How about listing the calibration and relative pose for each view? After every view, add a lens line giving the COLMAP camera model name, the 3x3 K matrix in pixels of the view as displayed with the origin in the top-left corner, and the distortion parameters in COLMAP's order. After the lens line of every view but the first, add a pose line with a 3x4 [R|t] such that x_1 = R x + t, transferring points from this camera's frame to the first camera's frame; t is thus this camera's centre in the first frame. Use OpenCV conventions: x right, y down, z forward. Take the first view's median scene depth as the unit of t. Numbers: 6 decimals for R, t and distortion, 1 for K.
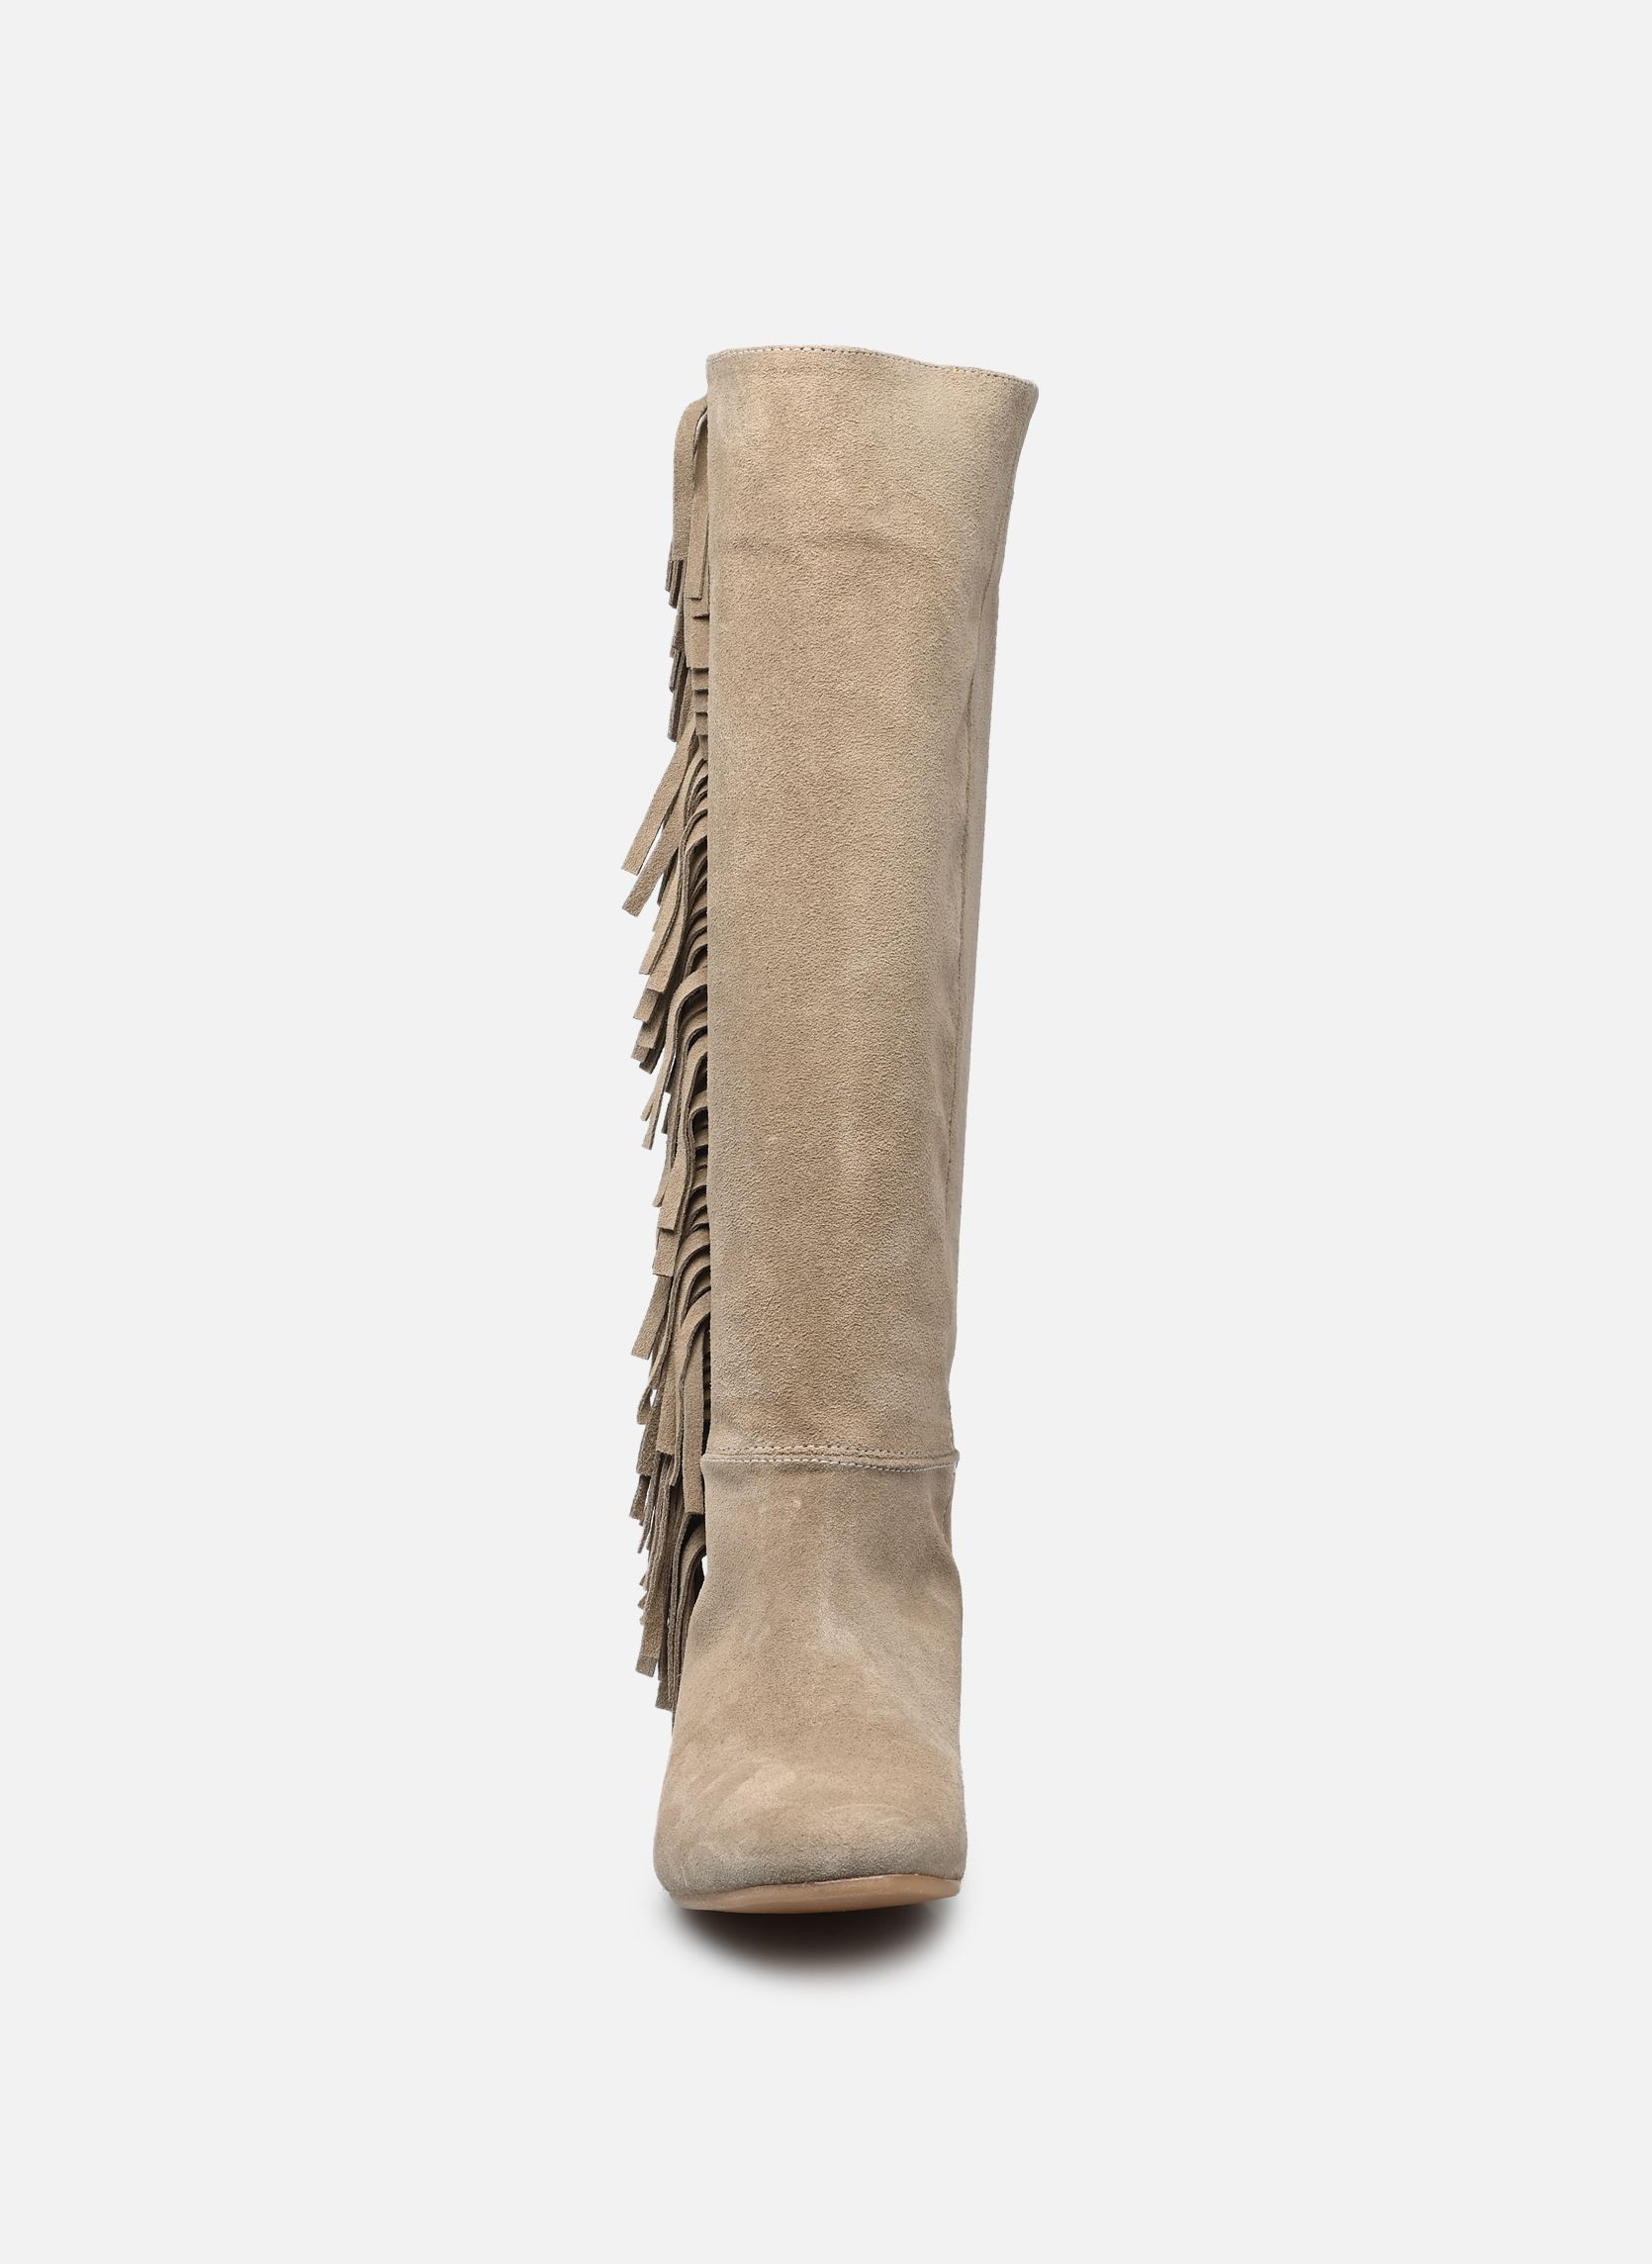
lens RADIAL K [[6986.3, 0, 824.3], [0, 6986.3, 1137.3], [0, 0, 1]] dist [0.963658, 0.000000]
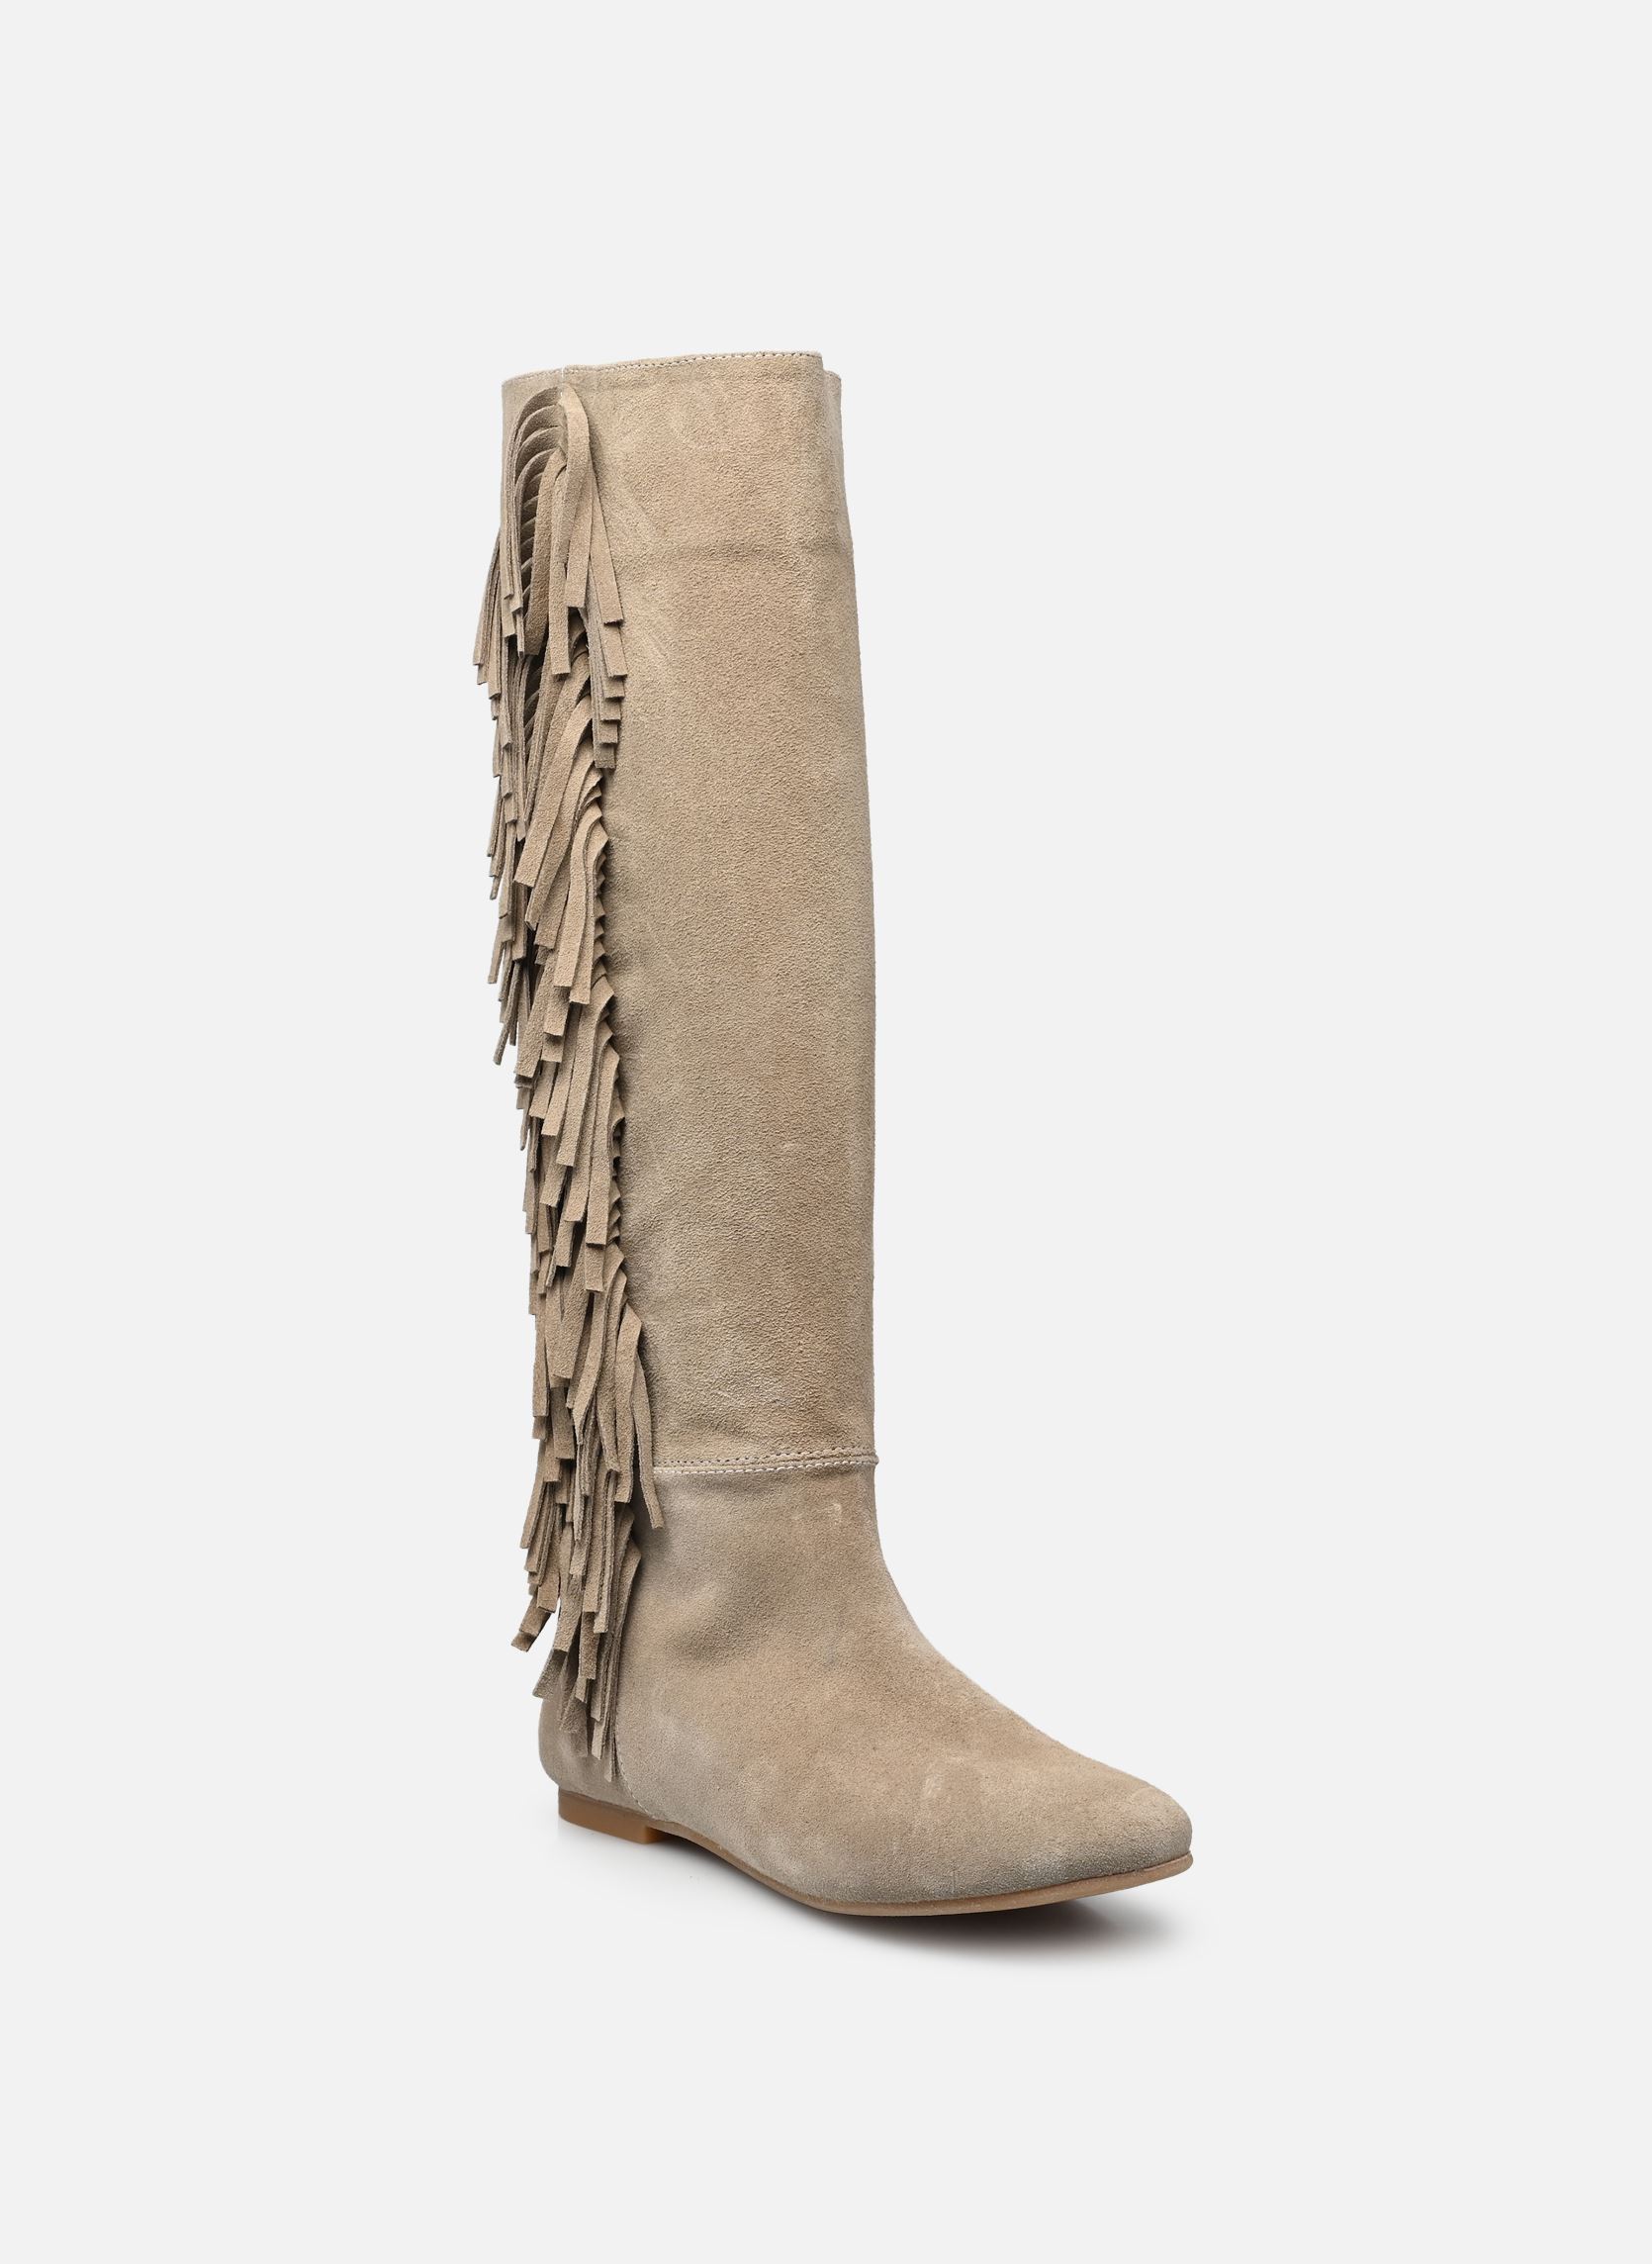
lens RADIAL K [[6986.3, 0, 829.3], [0, 6986.3, 1144.5], [0, 0, 1]] dist [0.963658, 0.000000]
pose [[0.848339, -0.058748, 0.526184, -0.528405], [0.053592, 0.998249, 0.025051, -0.024636], [-0.526734, 0.006948, 0.850002, 0.147266]]
